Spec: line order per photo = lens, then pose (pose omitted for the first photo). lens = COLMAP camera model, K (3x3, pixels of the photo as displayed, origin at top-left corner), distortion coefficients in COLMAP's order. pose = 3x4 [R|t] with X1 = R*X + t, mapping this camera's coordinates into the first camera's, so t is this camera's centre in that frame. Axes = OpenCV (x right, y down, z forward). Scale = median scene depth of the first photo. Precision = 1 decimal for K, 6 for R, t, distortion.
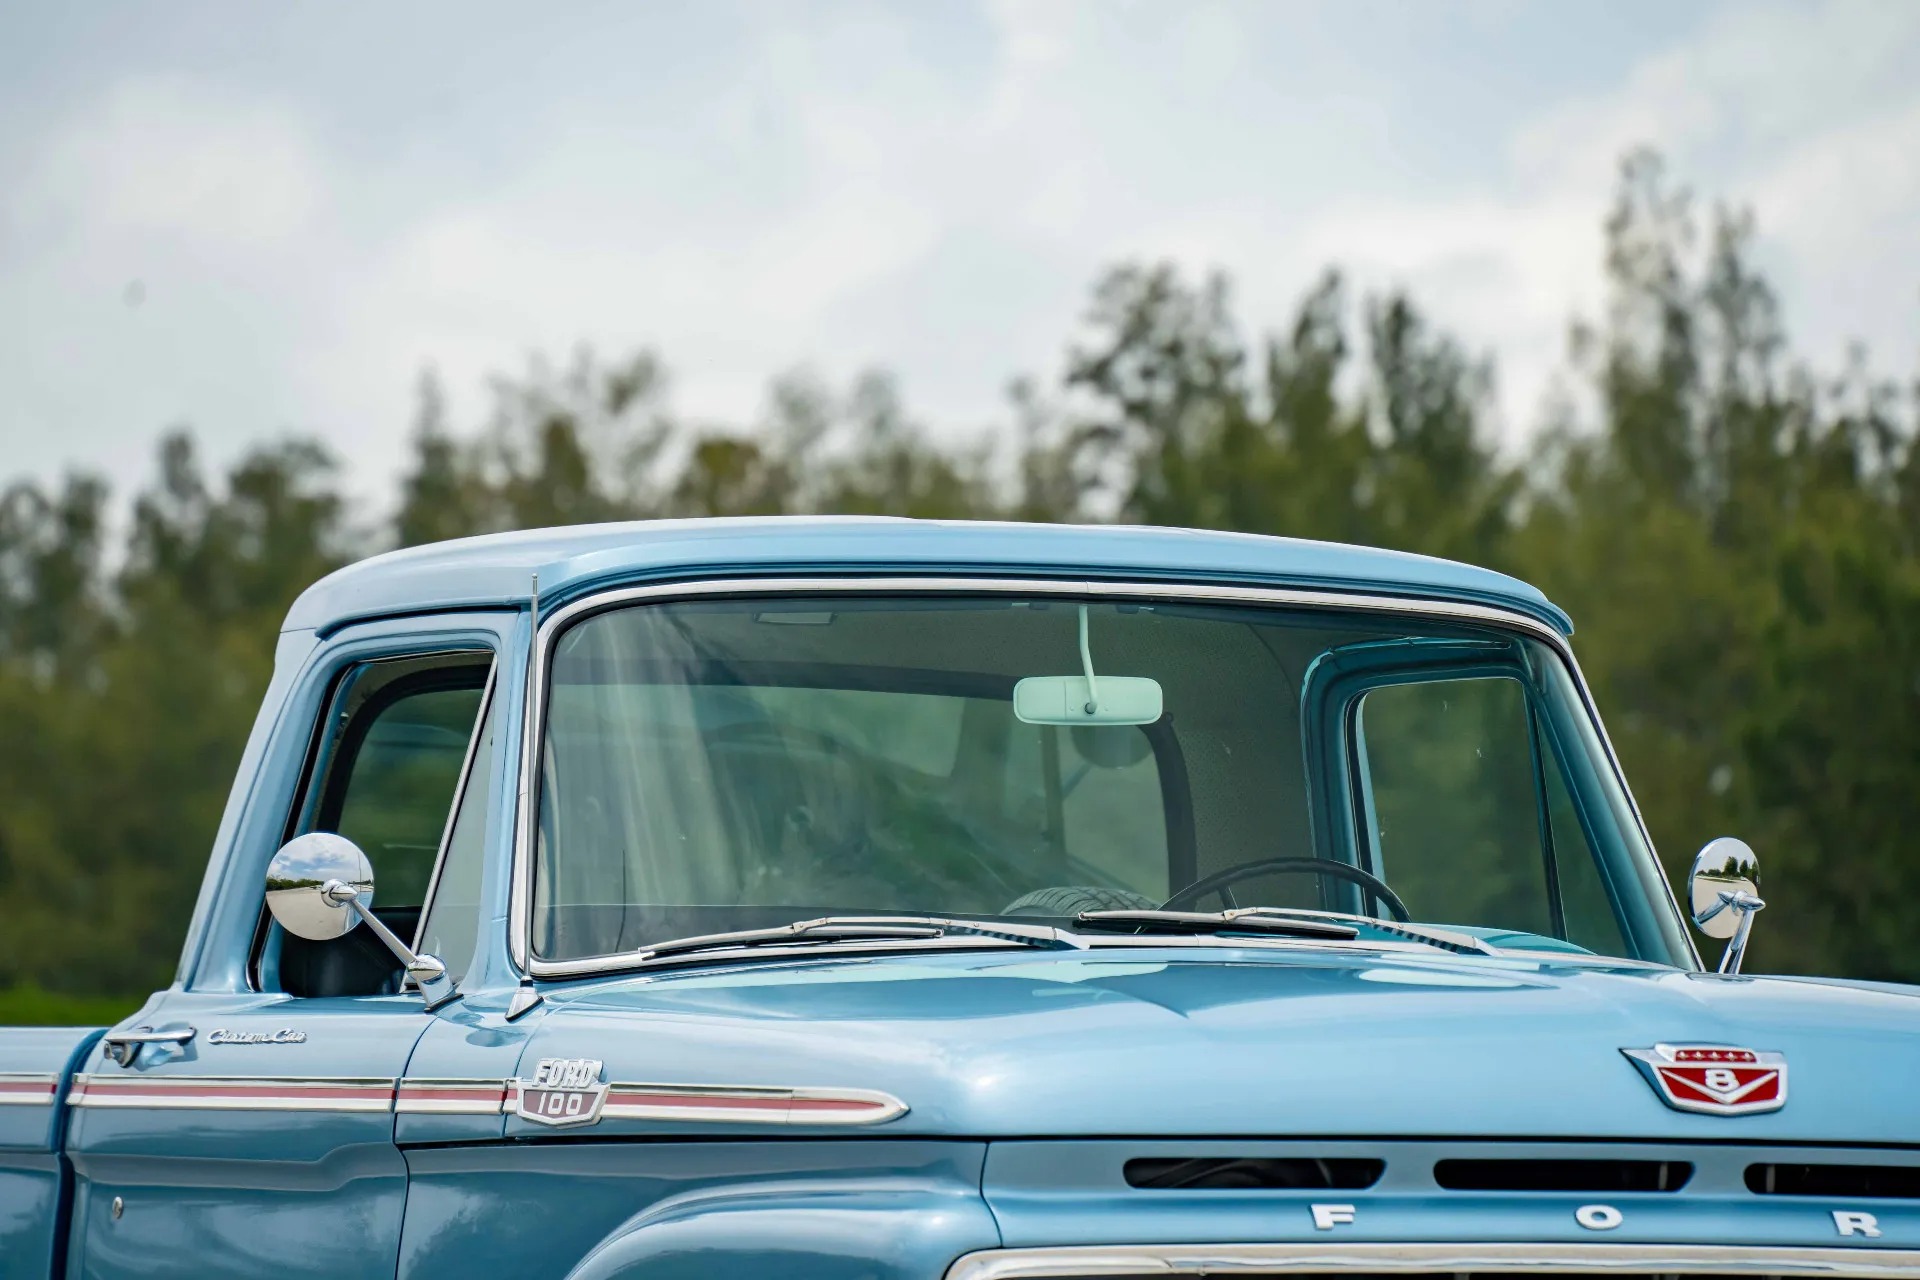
lens RADIAL K [[10508.0, 0, 960.0], [0, 10508.0, 640.0], [0, 0, 1]] dist [2.380470, 6.259205]
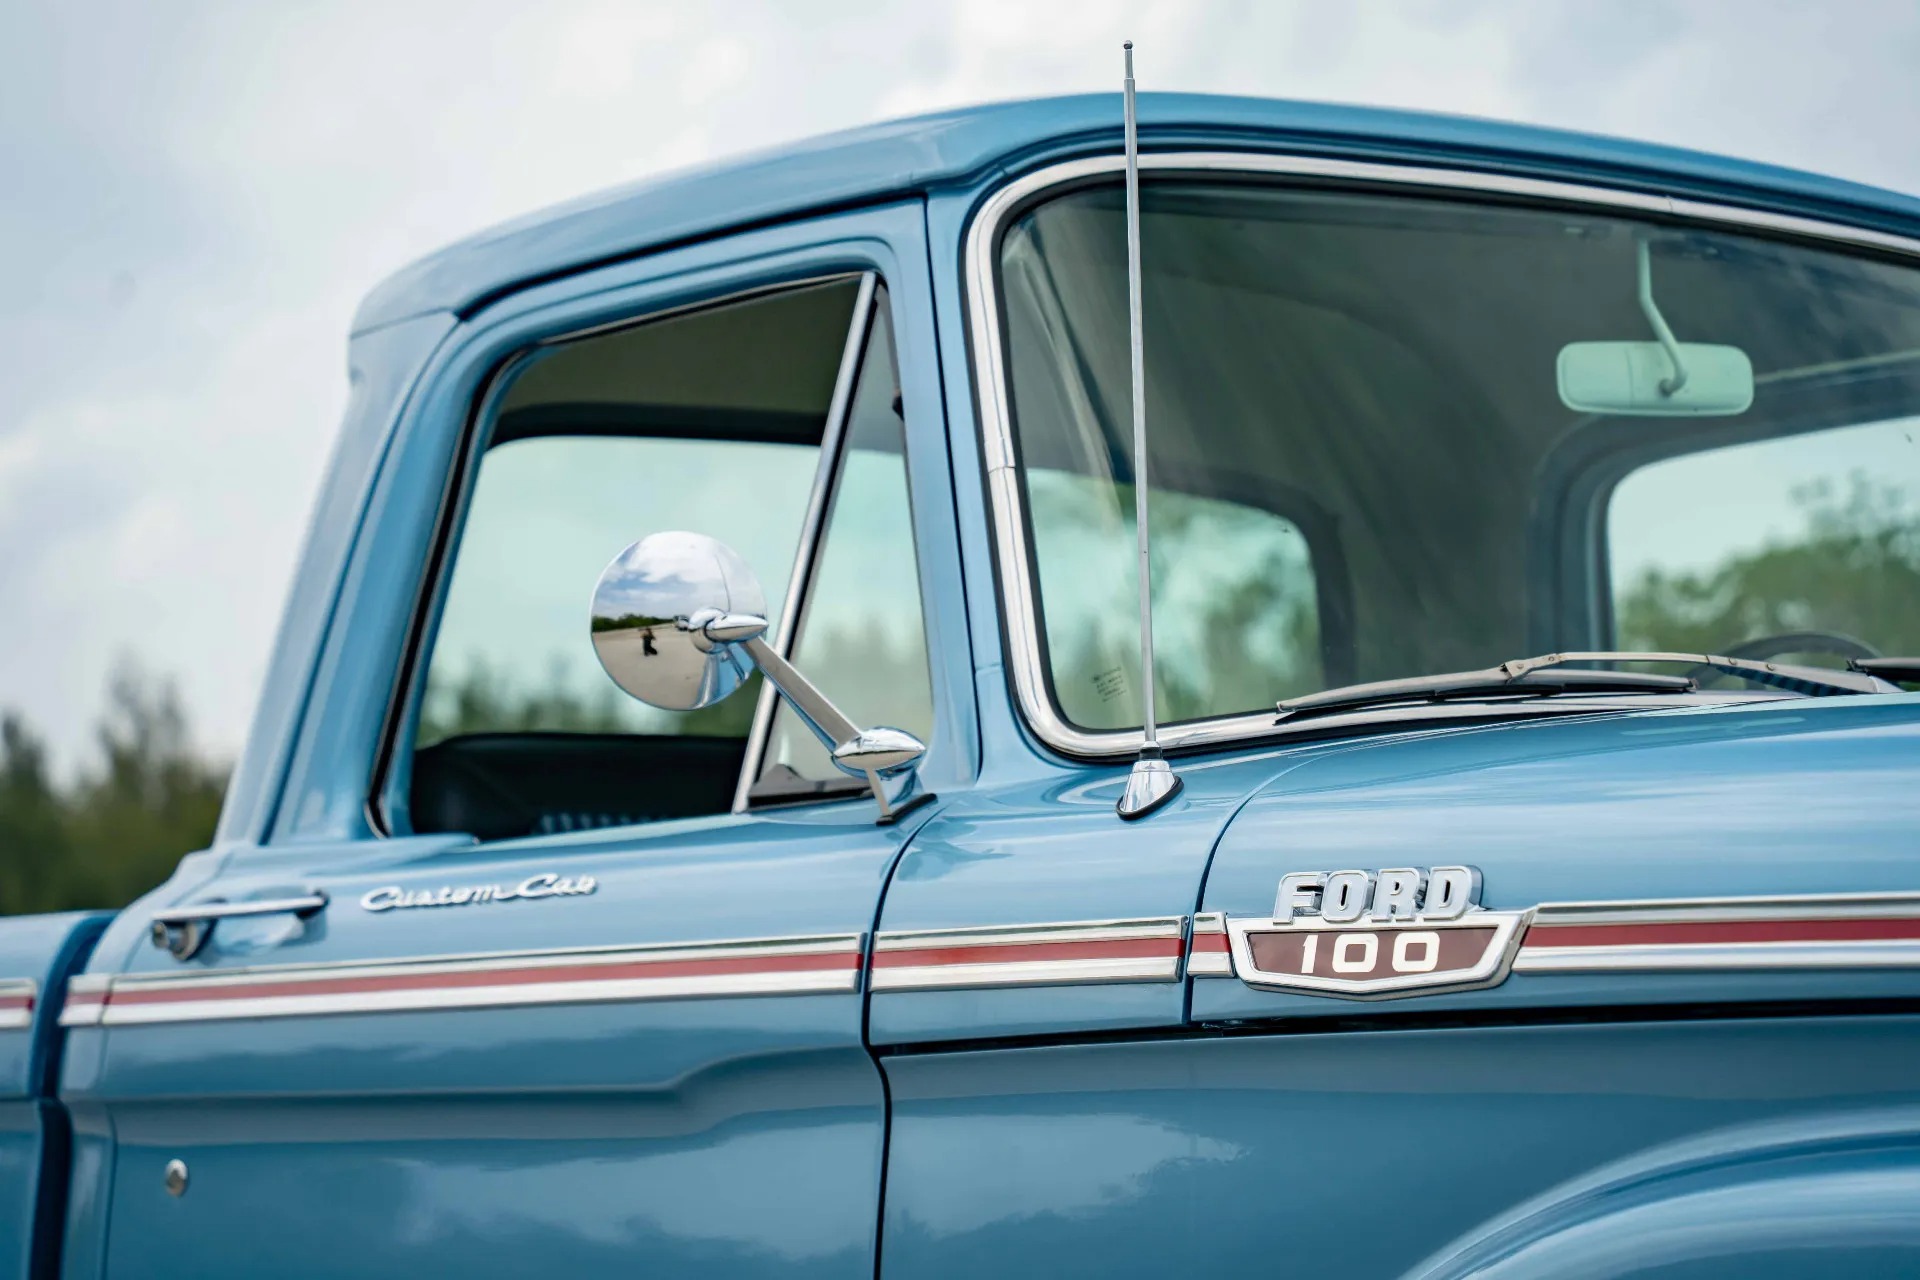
lens RADIAL K [[4054.0, 0, 960.0], [0, 4054.0, 640.0], [0, 0, 1]] dist [0.512559, -0.006261]
pose [[0.954879, -0.003715, 0.296971, -0.115930], [0.022817, 0.997884, -0.060880, 0.039692], [-0.296116, 0.064909, 0.952944, 0.802356]]
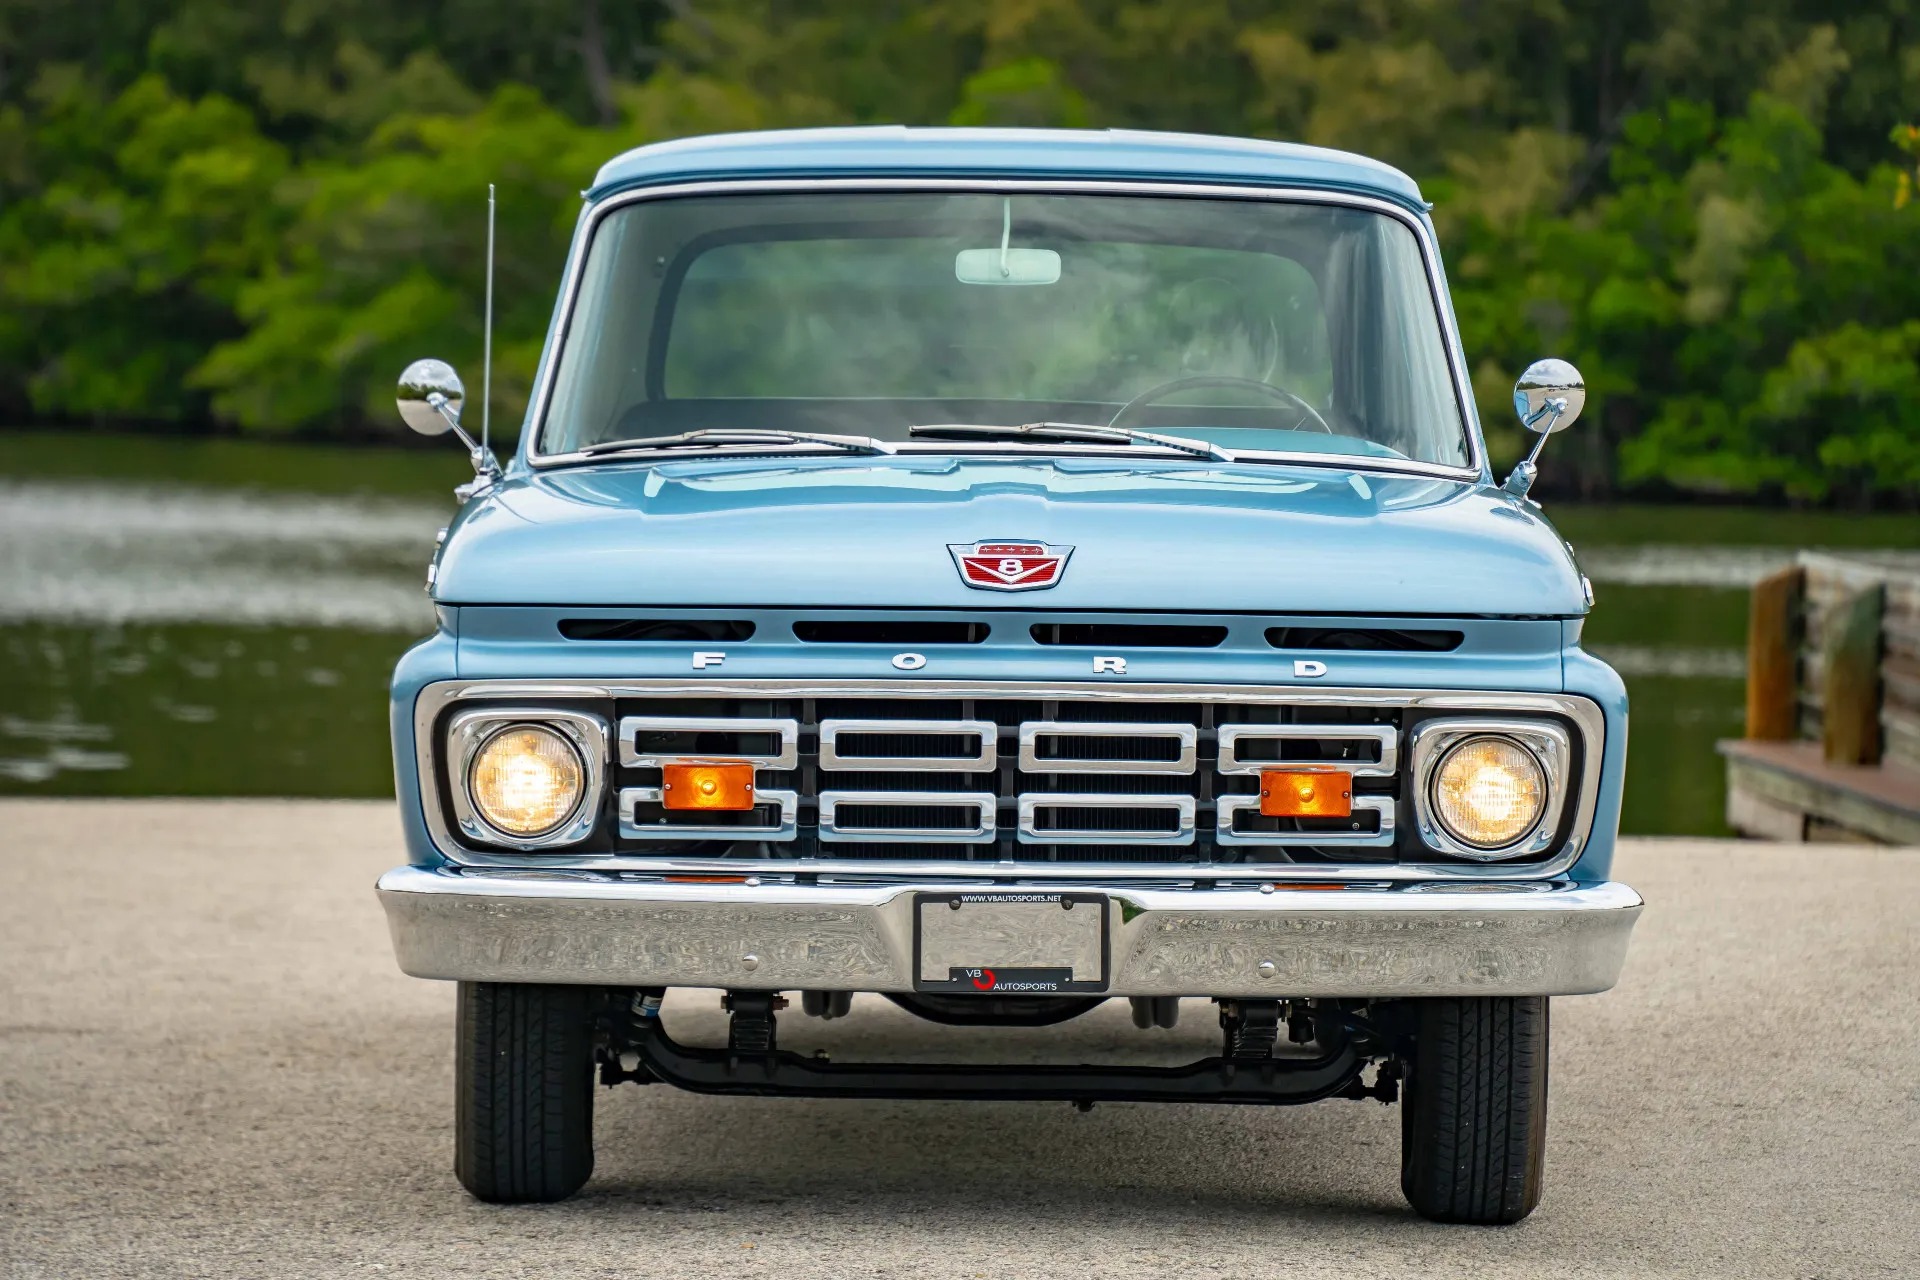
lens RADIAL K [[10508.0, 0, 960.0], [0, 10508.0, 640.0], [0, 0, 1]] dist [2.380470, 6.259205]
pose [[0.898496, 0.023965, -0.438327, 0.648348], [0.011046, 0.996958, 0.077149, -0.054984], [0.438843, -0.074160, 0.895498, -0.255266]]
